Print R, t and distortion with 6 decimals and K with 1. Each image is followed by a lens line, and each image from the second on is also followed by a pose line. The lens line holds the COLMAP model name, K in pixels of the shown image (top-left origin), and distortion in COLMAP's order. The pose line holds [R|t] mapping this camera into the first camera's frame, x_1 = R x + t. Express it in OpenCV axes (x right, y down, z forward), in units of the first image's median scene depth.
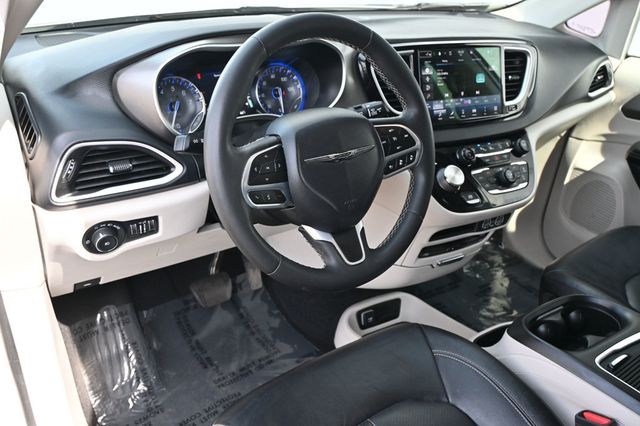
lens RADIAL K [[543.3, 0, 321.0], [0, 543.3, 207.9], [0, 0, 1]] dist [0.003730, 0.000242]
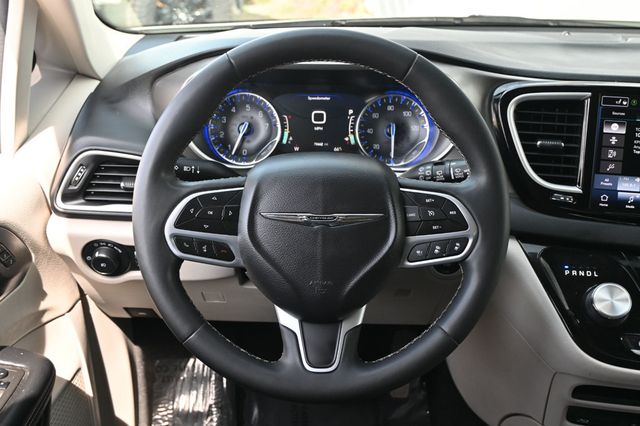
lens RADIAL K [[756.9, 0, 318.4], [0, 756.9, 216.3], [0, 0, 1]] dist [-0.007448, 0.000000]
pose [[0.809695, 0.191243, -0.554815, 0.429745], [-0.239334, 0.970827, -0.014643, -0.059946], [0.535829, 0.144642, 0.831845, 0.110792]]
